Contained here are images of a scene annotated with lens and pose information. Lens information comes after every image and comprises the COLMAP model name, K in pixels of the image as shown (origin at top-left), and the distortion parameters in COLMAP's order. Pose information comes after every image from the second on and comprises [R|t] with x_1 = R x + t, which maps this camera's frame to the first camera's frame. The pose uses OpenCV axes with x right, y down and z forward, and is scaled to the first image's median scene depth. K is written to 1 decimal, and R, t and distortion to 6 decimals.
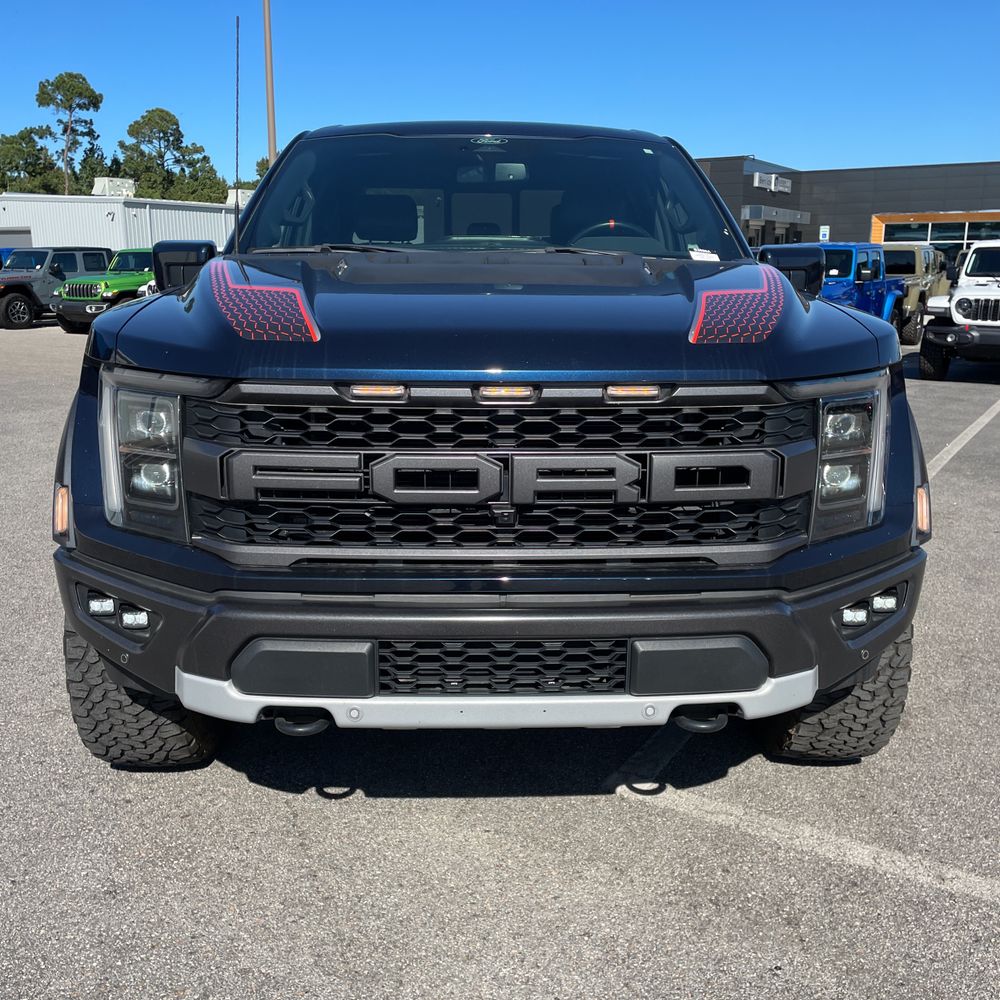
lens RADIAL K [[1000.4, 0, 498.3], [0, 1000.4, 495.3], [0, 0, 1]] dist [0.119129, -0.152209]
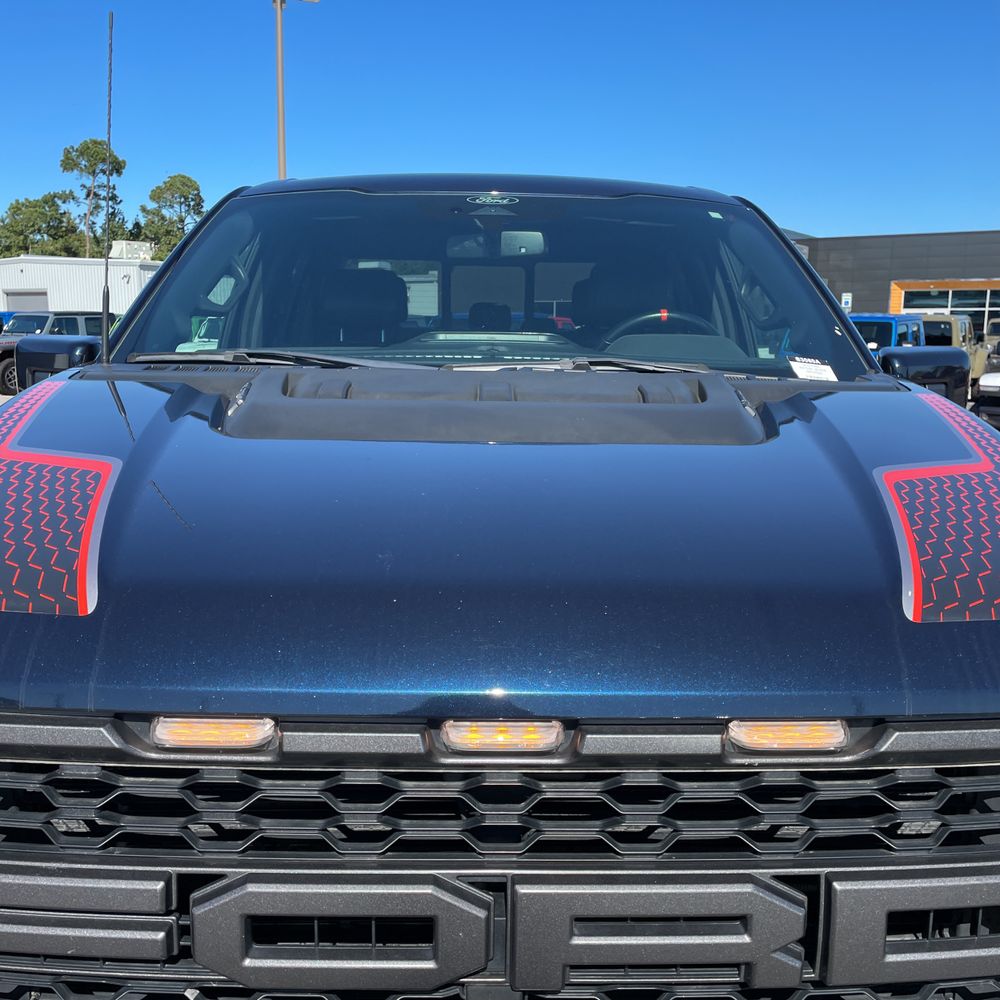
lens RADIAL K [[1006.5, 0, 490.9], [0, 1006.5, 502.6], [0, 0, 1]] dist [0.115856, -0.148250]
pose [[0.999764, 0.010140, -0.019201, 0.005788], [-0.011147, 0.998529, -0.053063, -0.100788], [0.018635, 0.053264, 0.998407, 0.301379]]
